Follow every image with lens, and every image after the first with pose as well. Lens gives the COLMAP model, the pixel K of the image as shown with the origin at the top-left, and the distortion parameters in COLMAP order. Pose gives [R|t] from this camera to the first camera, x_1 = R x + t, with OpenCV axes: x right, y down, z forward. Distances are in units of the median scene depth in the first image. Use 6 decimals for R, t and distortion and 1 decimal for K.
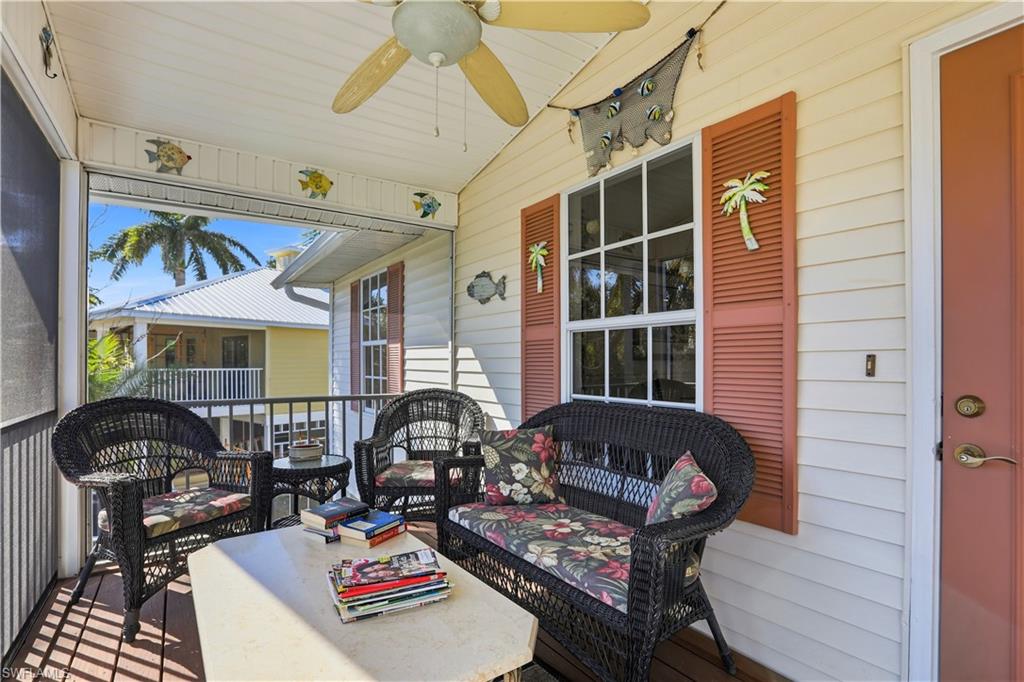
lens RADIAL K [[498.0, 0, 516.7], [0, 498.0, 361.2], [0, 0, 1]] dist [-0.045074, 0.017343]
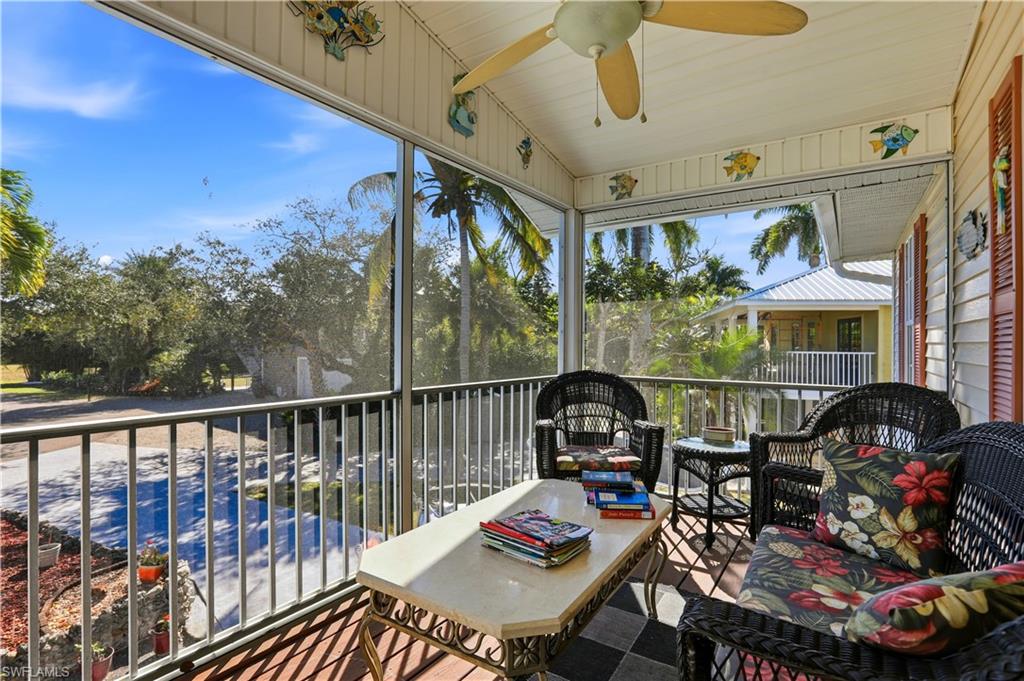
lens RADIAL K [[498.0, 0, 509.6], [0, 498.0, 338.4], [0, 0, 1]] dist [-0.045074, 0.017343]
pose [[0.356554, -0.006458, -0.934252, 0.403705], [-0.004696, 0.999951, -0.008705, -0.004319], [0.934263, 0.007491, 0.356506, 0.260318]]
